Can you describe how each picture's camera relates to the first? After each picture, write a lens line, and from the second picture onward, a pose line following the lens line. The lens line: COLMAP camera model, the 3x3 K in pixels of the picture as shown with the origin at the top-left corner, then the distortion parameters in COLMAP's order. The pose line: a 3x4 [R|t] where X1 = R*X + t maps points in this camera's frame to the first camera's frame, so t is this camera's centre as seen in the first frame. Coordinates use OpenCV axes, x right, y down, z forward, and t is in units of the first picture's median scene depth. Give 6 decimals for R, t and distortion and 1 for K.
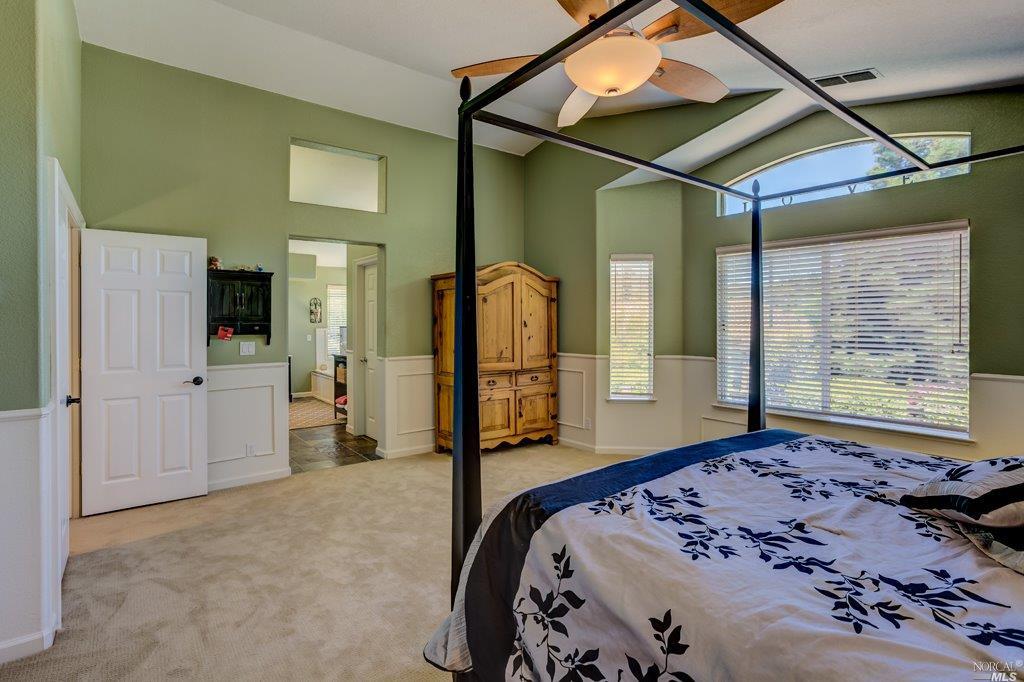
lens RADIAL K [[496.0, 0, 513.5], [0, 496.0, 323.3], [0, 0, 1]] dist [-0.000761, -0.000035]
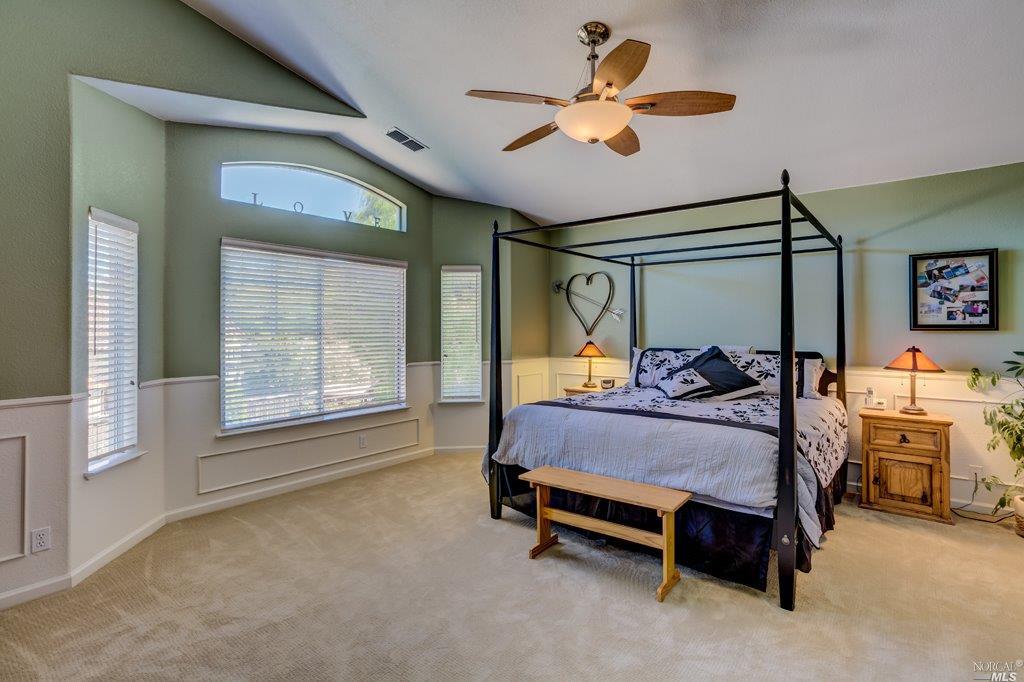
lens RADIAL K [[535.2, 0, 513.5], [0, 535.2, 325.4], [0, 0, 1]] dist [-0.000258, -0.000085]
pose [[-0.234511, 0.007751, 0.972082, -0.496197], [0.003591, 0.999968, -0.007107, -0.002091], [-0.972107, 0.001824, -0.234532, 0.703077]]
